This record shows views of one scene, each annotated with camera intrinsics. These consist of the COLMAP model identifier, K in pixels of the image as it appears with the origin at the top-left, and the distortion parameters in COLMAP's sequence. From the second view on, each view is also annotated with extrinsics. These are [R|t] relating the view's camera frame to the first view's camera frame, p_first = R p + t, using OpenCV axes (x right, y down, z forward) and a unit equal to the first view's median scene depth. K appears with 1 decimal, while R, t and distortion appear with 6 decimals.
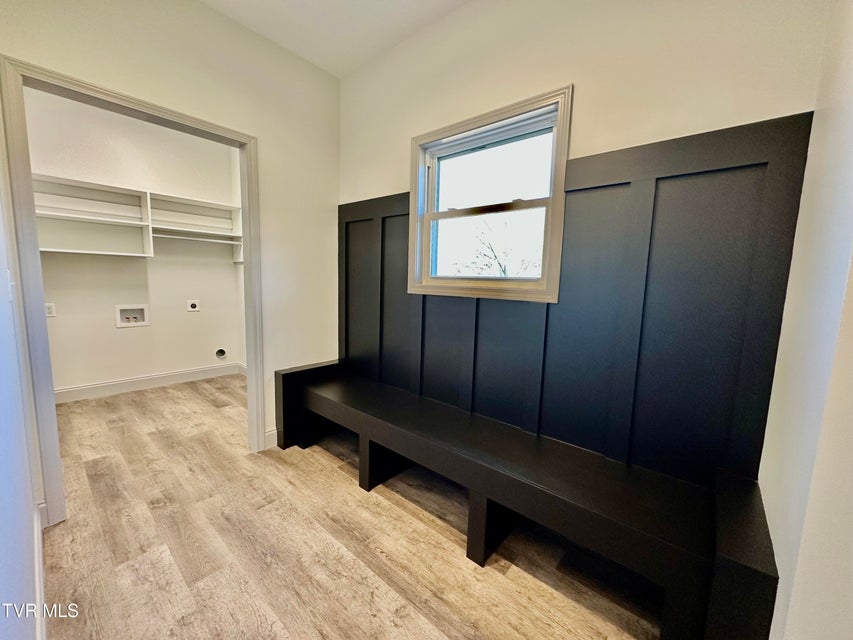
lens RADIAL K [[339.7, 0, 426.5], [0, 339.7, 320.0], [0, 0, 1]] dist [0.000298, 0.000264]
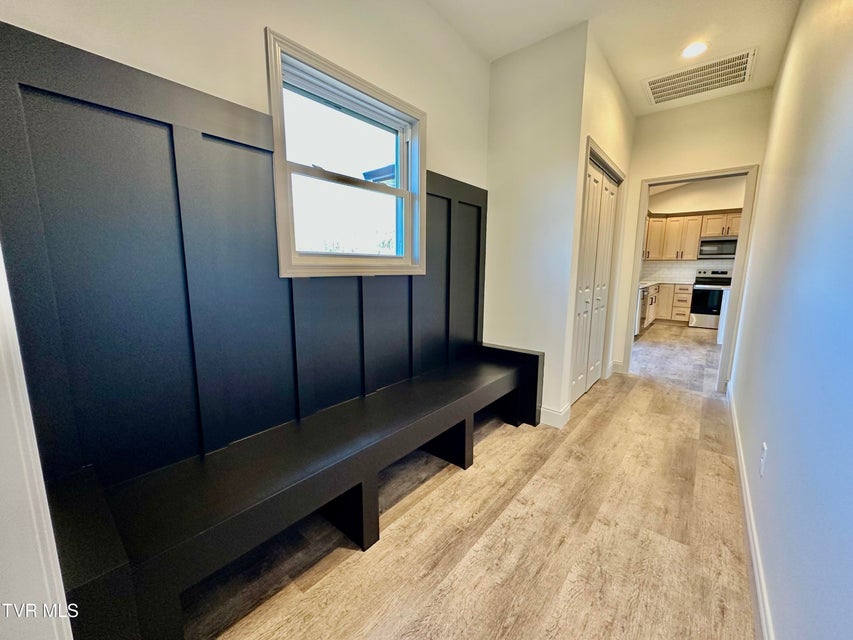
lens RADIAL K [[339.7, 0, 426.5], [0, 339.7, 320.0], [0, 0, 1]] dist [0.000298, 0.000264]
pose [[-0.012794, -0.186860, 0.982303, -0.978377], [0.109023, 0.976266, 0.187131, -0.124059], [-0.993957, 0.109487, 0.007882, 0.985109]]
